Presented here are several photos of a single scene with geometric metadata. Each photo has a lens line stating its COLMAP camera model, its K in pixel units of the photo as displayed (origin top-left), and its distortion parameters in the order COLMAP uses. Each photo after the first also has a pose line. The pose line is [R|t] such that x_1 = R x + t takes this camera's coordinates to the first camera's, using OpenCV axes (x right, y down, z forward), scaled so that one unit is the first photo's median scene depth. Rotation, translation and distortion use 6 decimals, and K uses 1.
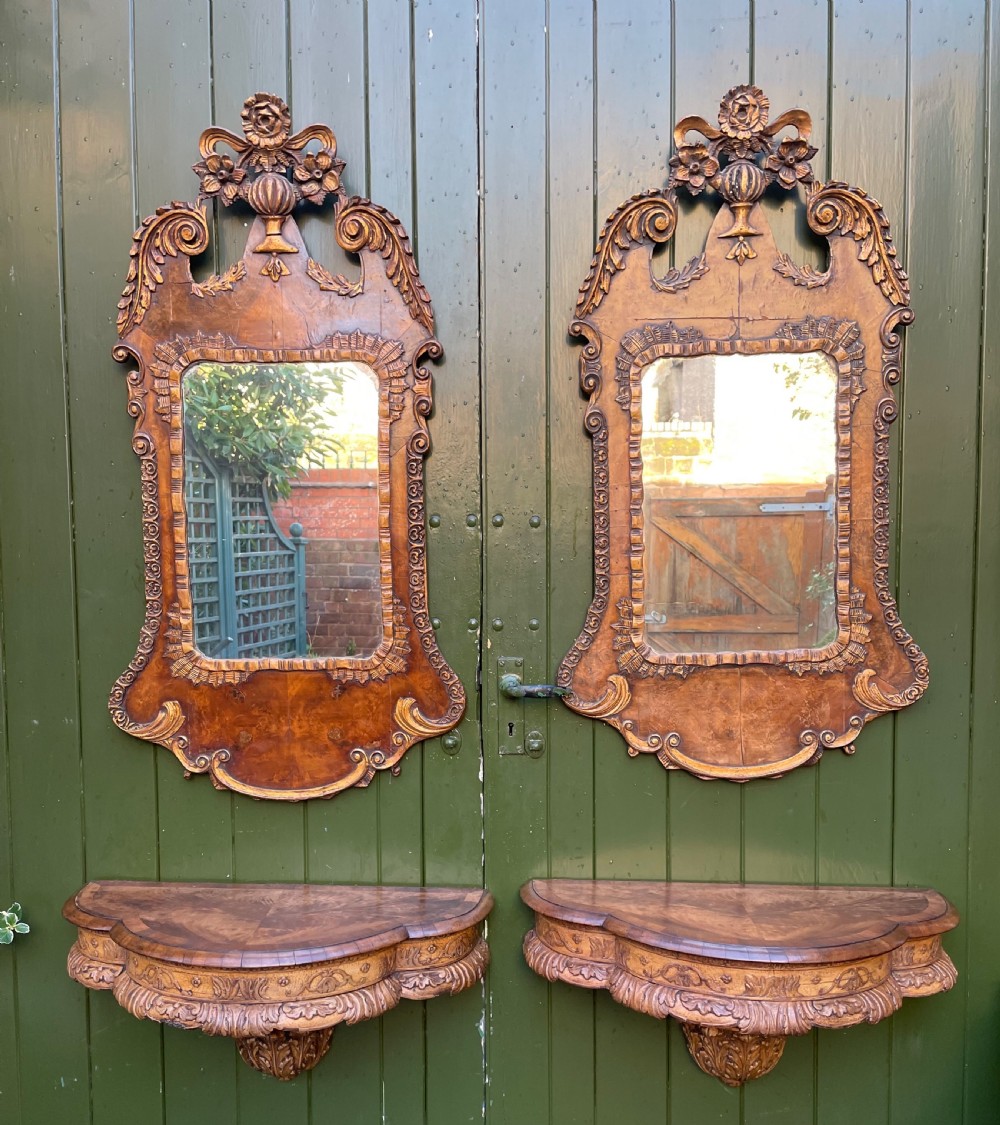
lens RADIAL K [[1011.7, 0, 504.3], [0, 1011.7, 662.9], [0, 0, 1]] dist [0.065261, -0.061960]
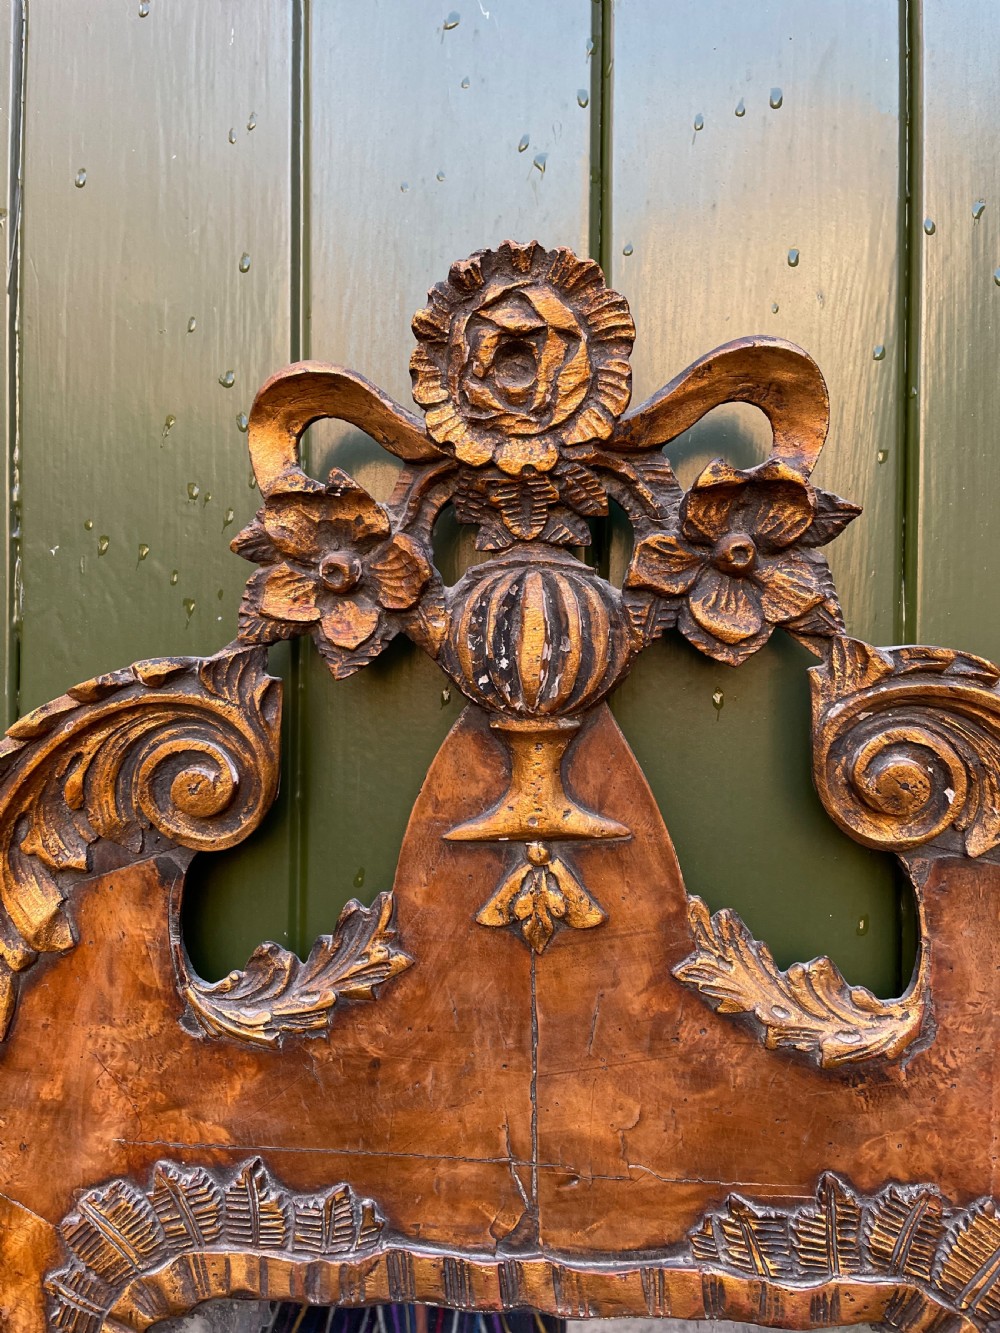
lens RADIAL K [[1014.7, 0, 494.4], [0, 1014.7, 657.7], [0, 0, 1]] dist [0.081970, -0.103960]
pose [[0.998409, 0.013467, -0.054759, 0.230816], [-0.016579, 0.998249, -0.056787, -0.440298], [0.053899, 0.057605, 0.996883, 0.748929]]
